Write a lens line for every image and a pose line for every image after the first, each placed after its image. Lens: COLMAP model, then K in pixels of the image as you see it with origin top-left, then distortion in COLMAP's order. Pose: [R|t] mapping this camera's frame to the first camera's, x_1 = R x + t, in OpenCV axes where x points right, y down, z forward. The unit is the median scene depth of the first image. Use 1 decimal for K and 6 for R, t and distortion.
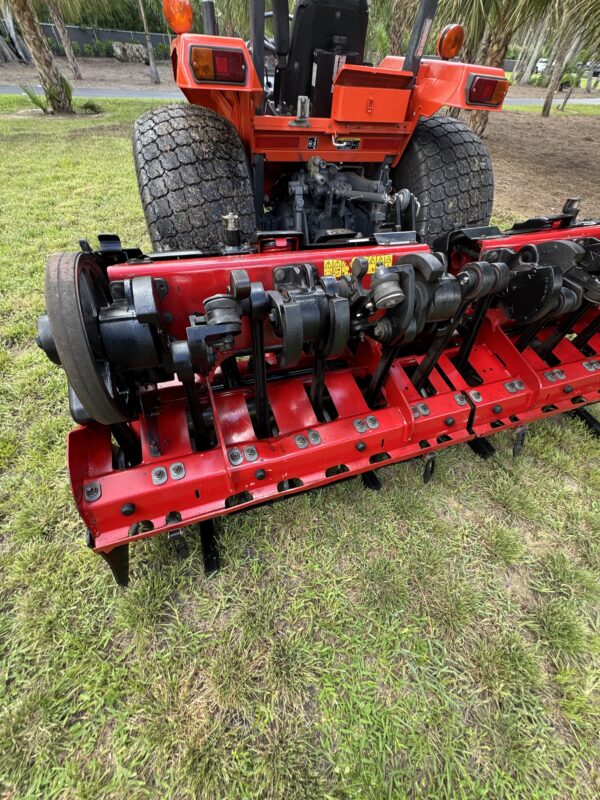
lens RADIAL K [[318.0, 0, 299.7], [0, 318.0, 401.2], [0, 0, 1]] dist [-0.002021, 0.000456]
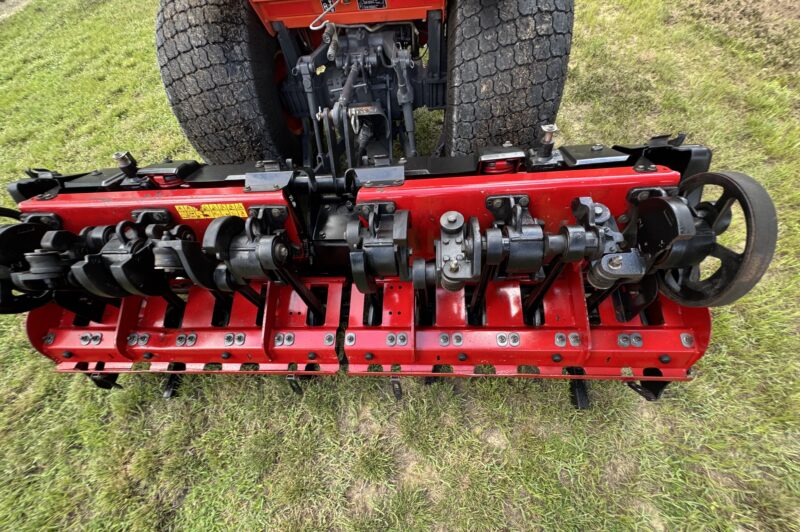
lens RADIAL K [[316.2, 0, 399.6], [0, 316.2, 300.0], [0, 0, 1]] dist [-0.002071, 0.000625]
pose [[0.921668, 0.255258, -0.292185, 1.039013], [-0.170703, 0.943077, 0.285424, -0.493346], [0.348409, -0.213189, 0.912777, 0.145250]]
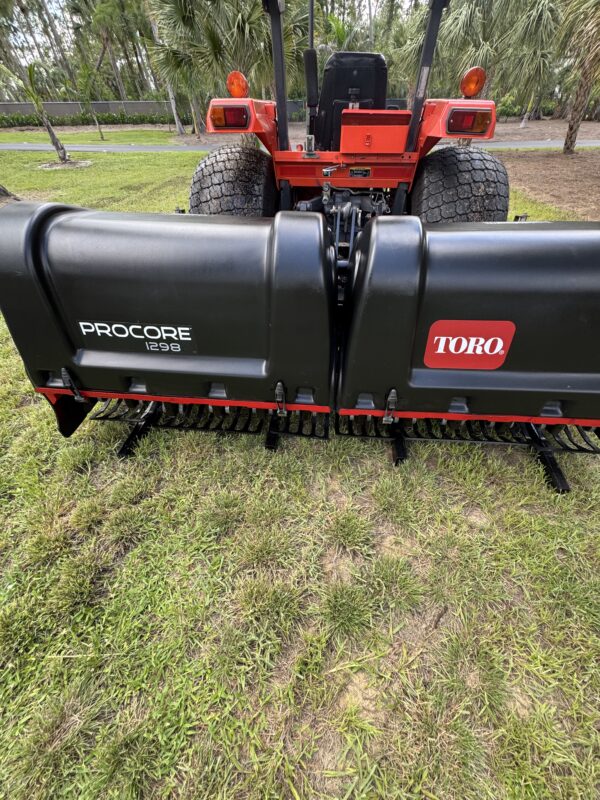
lens RADIAL K [[318.0, 0, 300.6], [0, 318.0, 400.9], [0, 0, 1]] dist [-0.002021, 0.000456]
pose [[0.907671, 0.236177, -0.346920, 0.867692], [-0.267501, 0.962524, -0.044611, 0.163136], [0.323383, 0.133294, 0.936833, -0.073749]]
